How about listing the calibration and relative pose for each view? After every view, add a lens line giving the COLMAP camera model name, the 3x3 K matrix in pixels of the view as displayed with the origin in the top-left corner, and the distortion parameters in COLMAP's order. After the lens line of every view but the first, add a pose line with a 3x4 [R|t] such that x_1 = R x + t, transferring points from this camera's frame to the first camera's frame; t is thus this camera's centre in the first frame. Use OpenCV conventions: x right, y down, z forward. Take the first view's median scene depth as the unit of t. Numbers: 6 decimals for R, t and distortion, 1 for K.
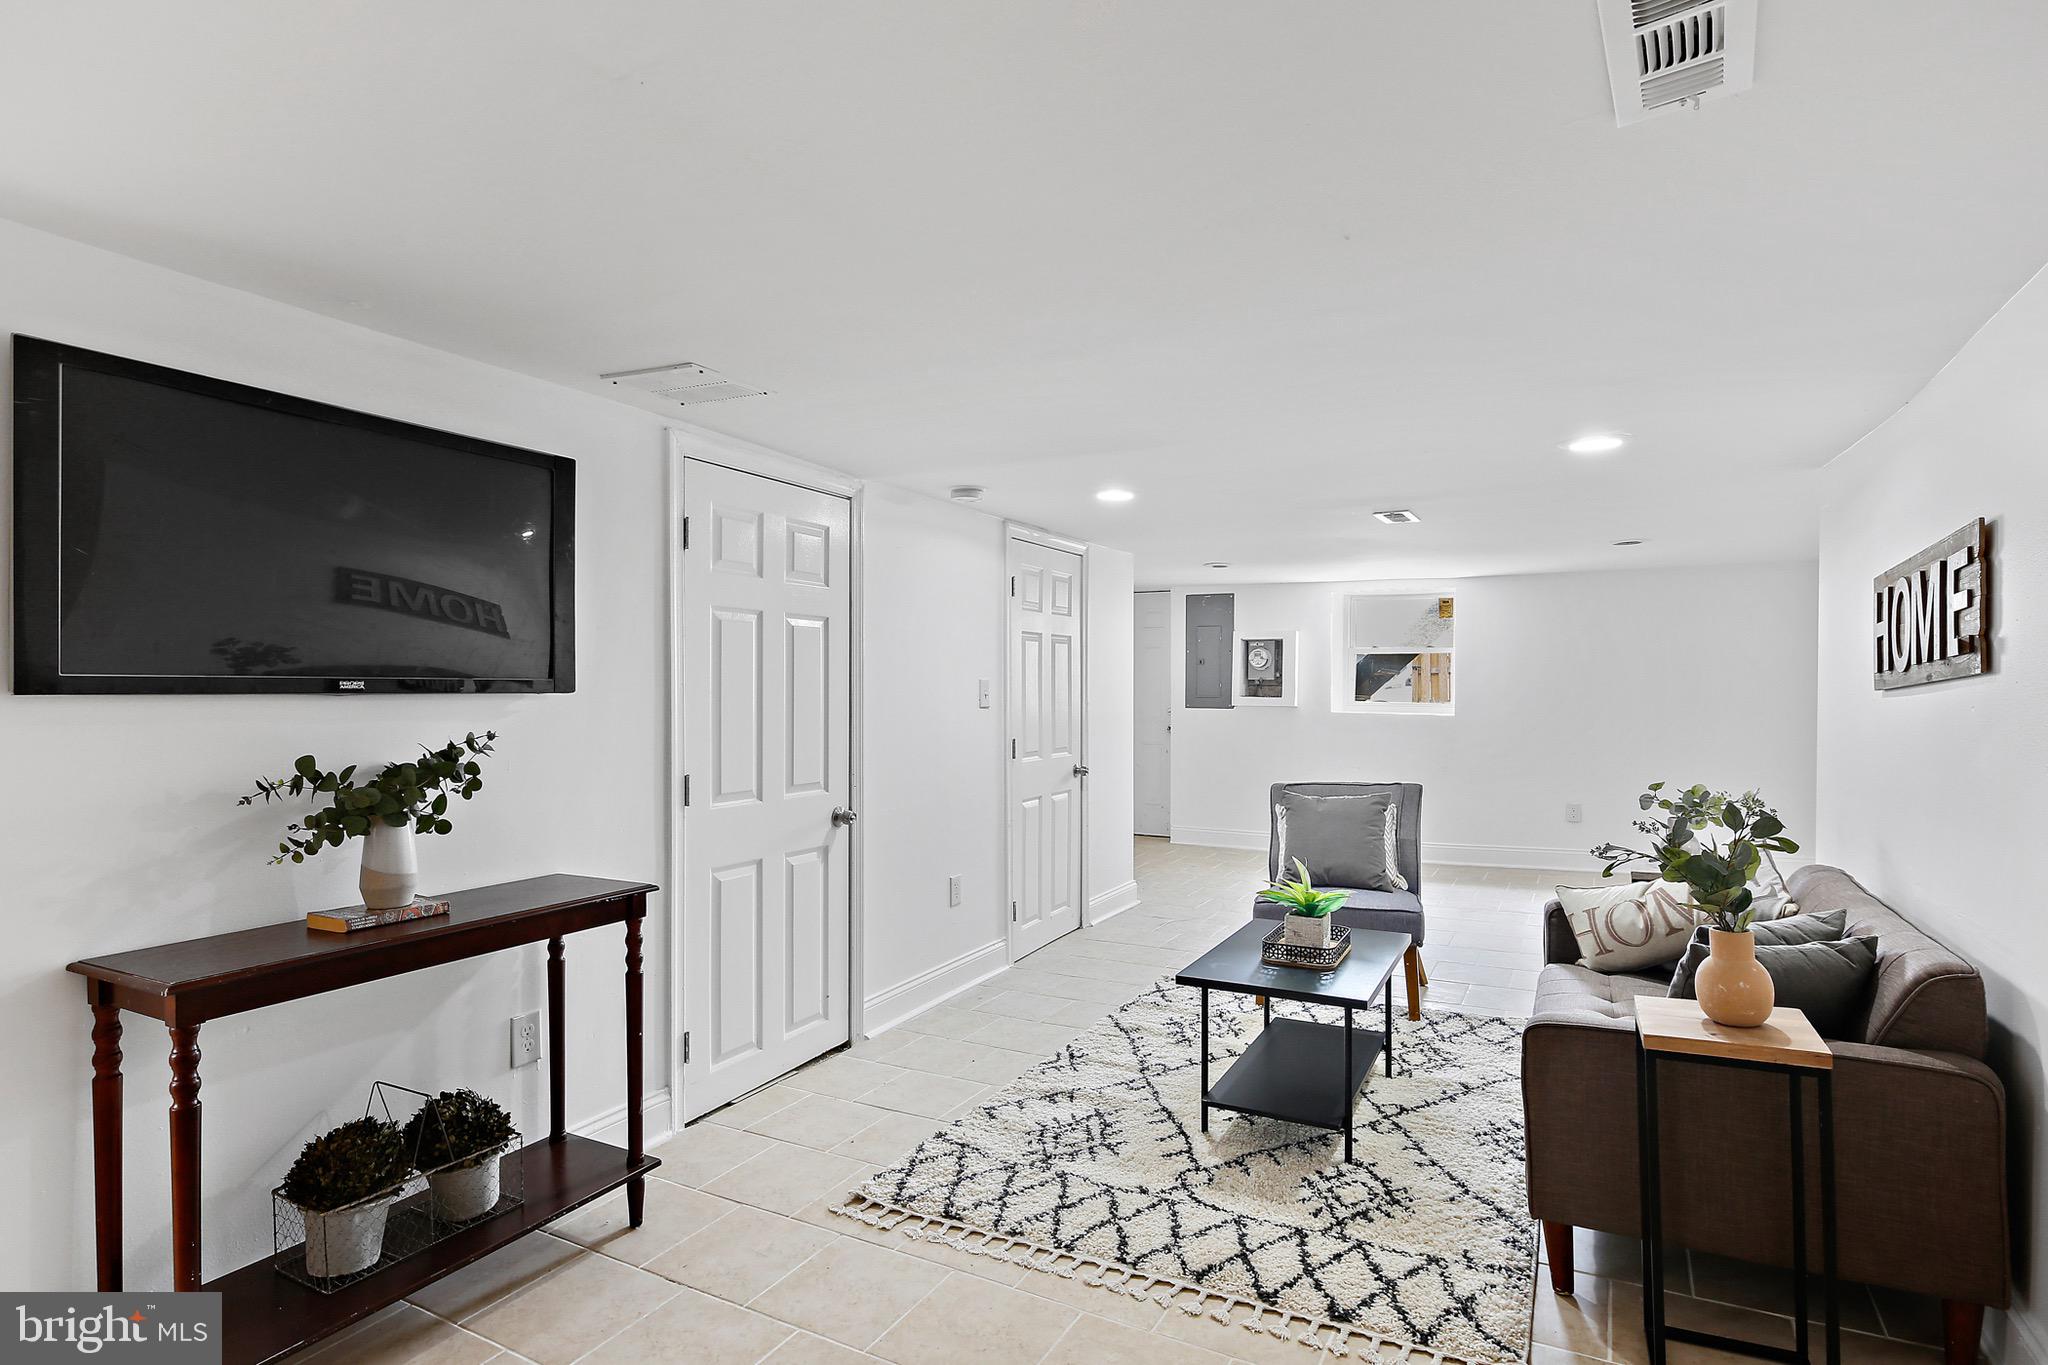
lens RADIAL K [[1001.3, 0, 1024.0], [0, 1001.3, 682.5], [0, 0, 1]] dist [-0.003842, -0.002684]
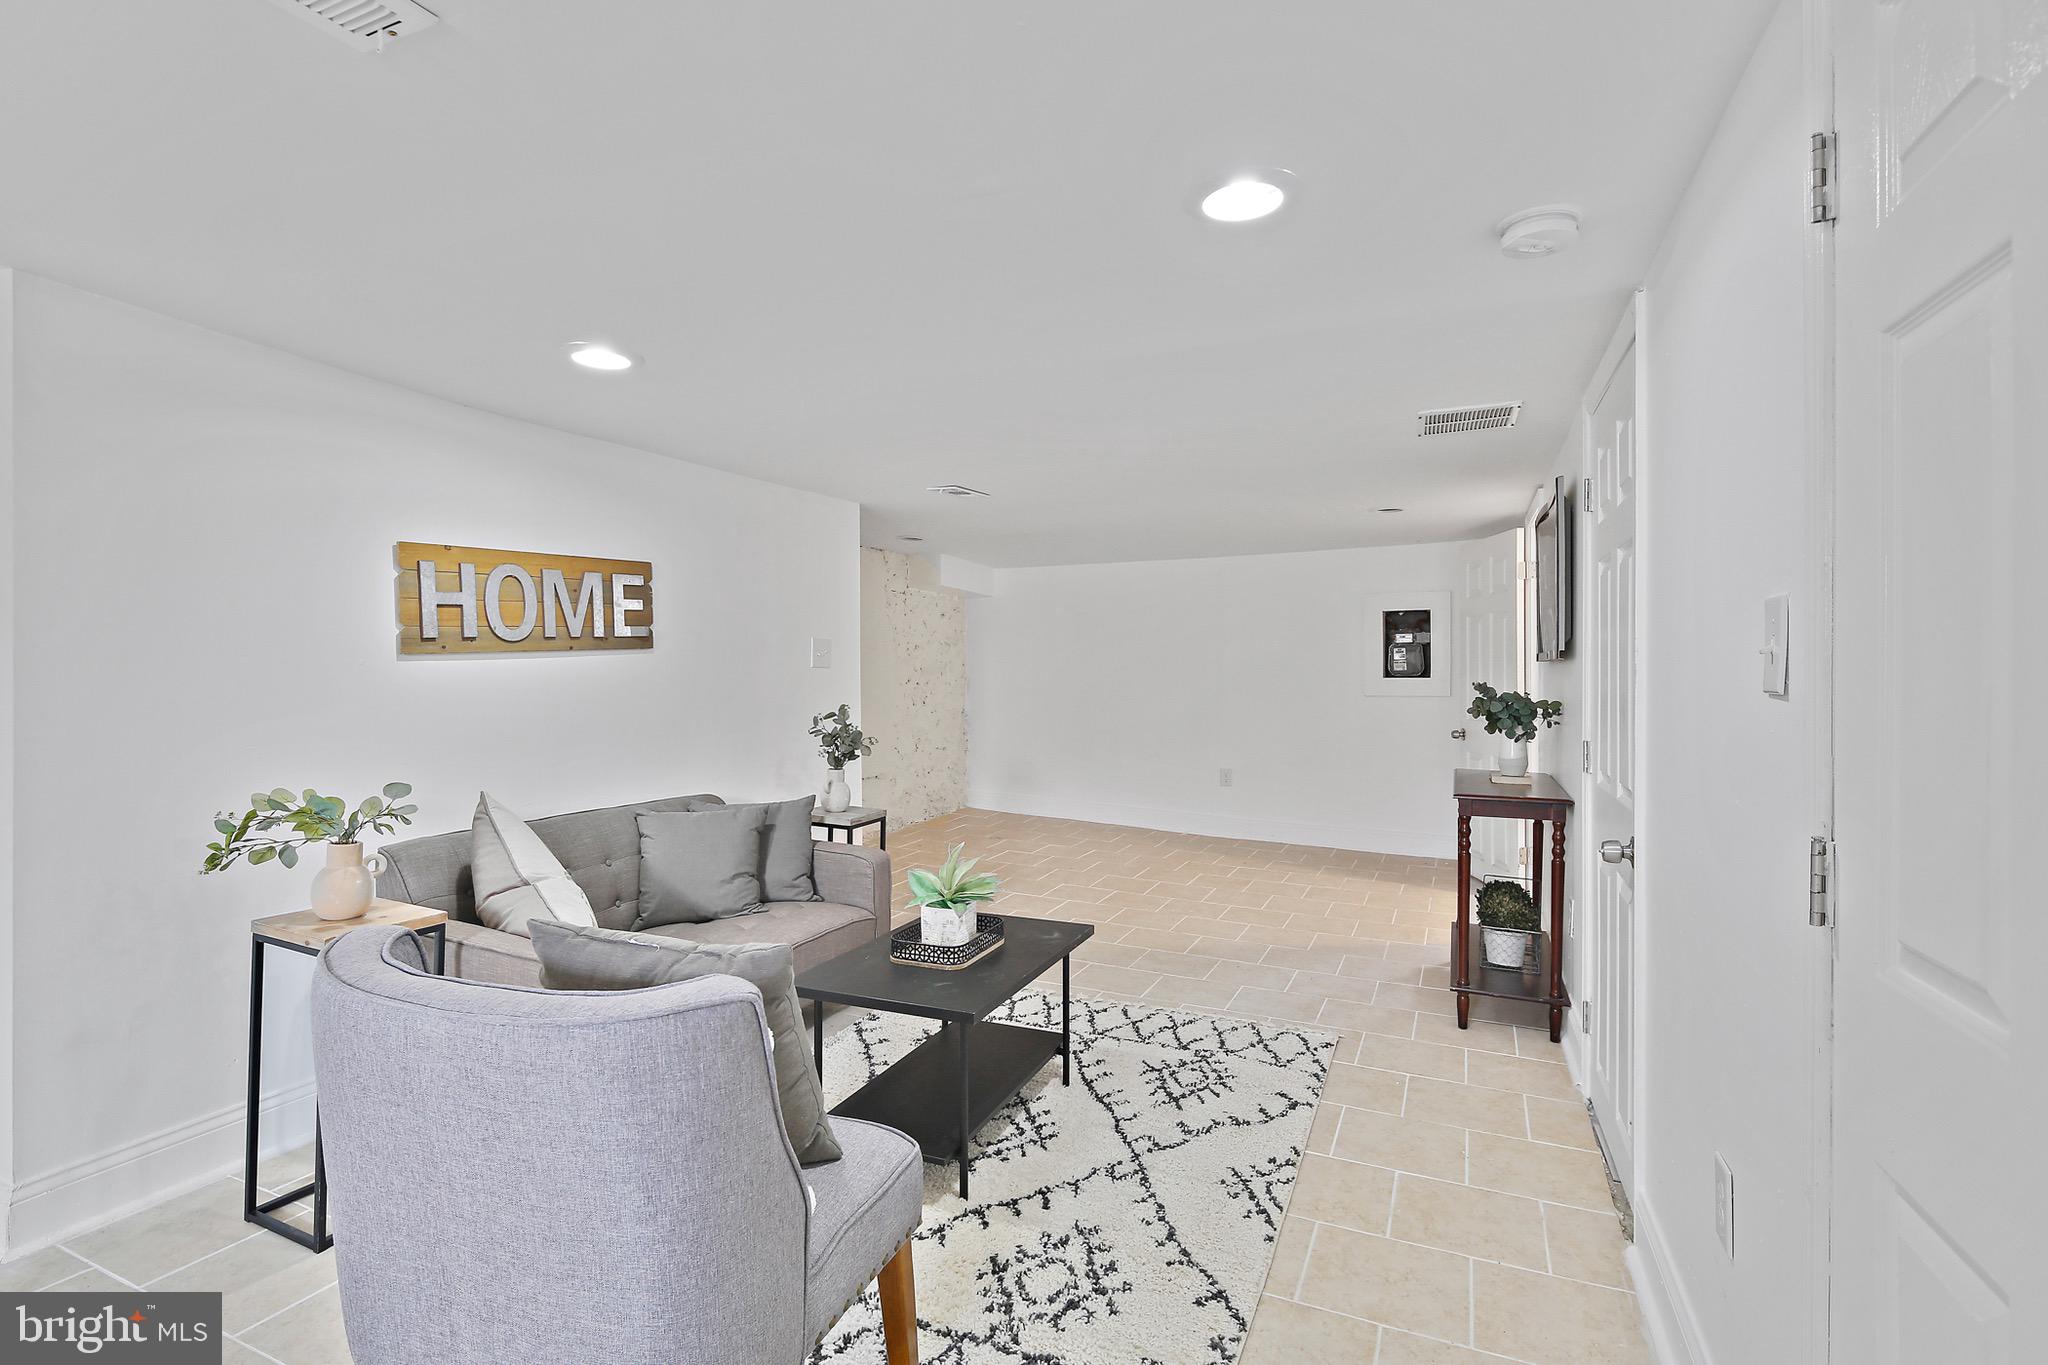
lens RADIAL K [[1001.3, 0, 1024.0], [0, 1001.3, 682.5], [0, 0, 1]] dist [-0.003842, -0.002684]
pose [[-0.995584, 0.000394, -0.093873, 0.337495], [0.000219, 0.999998, 0.001879, 0.036817], [0.093874, 0.001850, -0.995582, 2.130523]]
